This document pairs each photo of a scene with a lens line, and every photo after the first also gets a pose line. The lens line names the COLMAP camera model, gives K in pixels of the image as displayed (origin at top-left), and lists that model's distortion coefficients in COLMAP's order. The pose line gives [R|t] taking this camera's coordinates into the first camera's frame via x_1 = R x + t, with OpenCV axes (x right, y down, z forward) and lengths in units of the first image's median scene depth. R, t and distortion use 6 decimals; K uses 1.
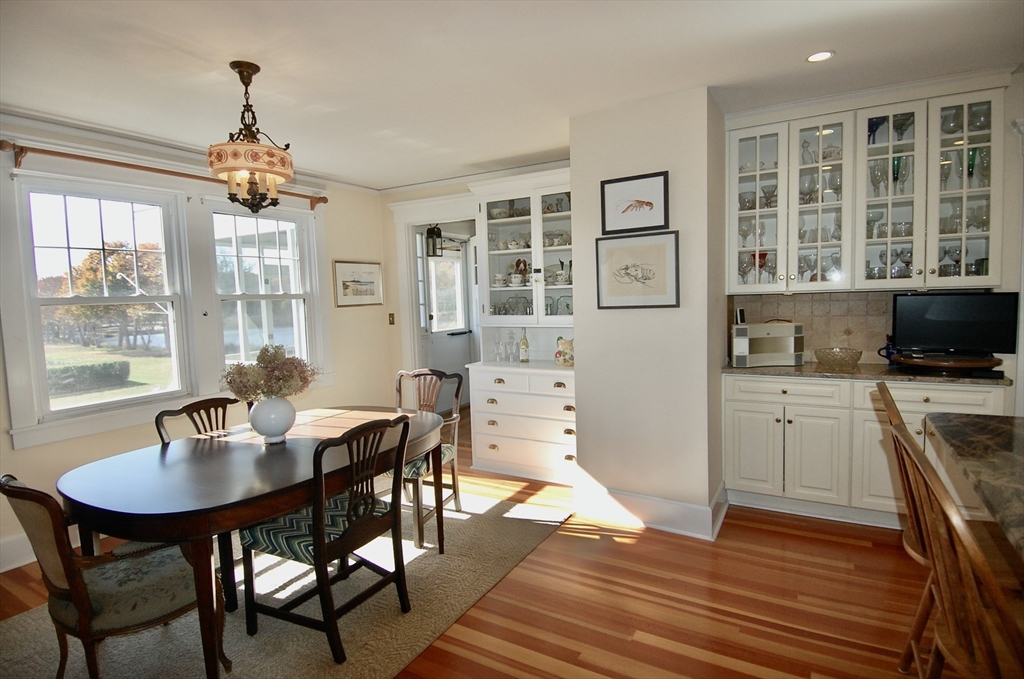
lens RADIAL K [[529.1, 0, 515.8], [0, 529.1, 335.6], [0, 0, 1]] dist [0.053535, -0.057163]
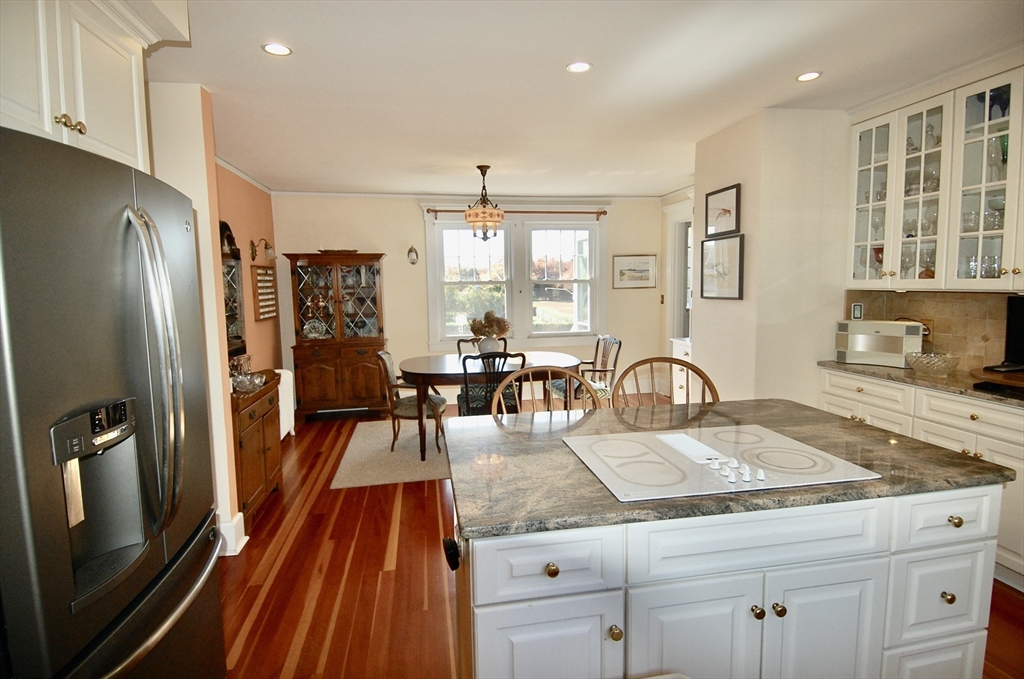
lens RADIAL K [[529.1, 0, 515.8], [0, 529.1, 335.6], [0, 0, 1]] dist [0.053535, -0.057163]
pose [[0.645898, 0.096784, -0.757264, 0.871505], [-0.062246, 0.995305, 0.074116, -0.030564], [0.760882, -0.000735, 0.648890, -0.137319]]
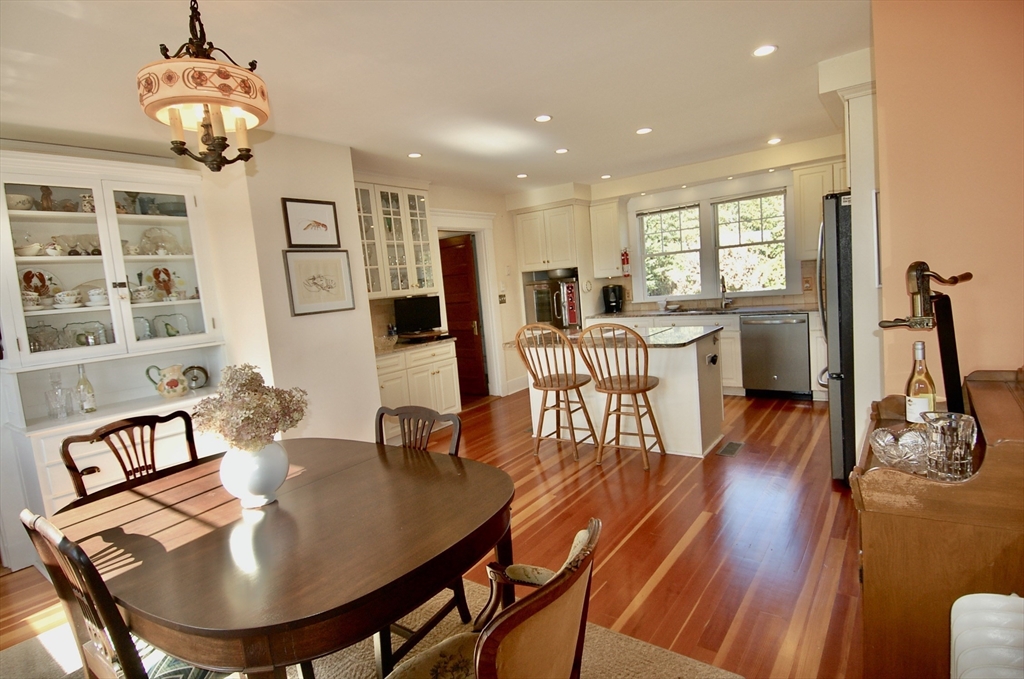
lens RADIAL K [[529.1, 0, 515.8], [0, 529.1, 335.6], [0, 0, 1]] dist [0.053535, -0.057163]
pose [[0.111558, -0.074398, 0.990969, -0.913555], [0.159322, 0.985633, 0.056062, -0.000885], [-0.980903, 0.151629, 0.121808, 0.464855]]
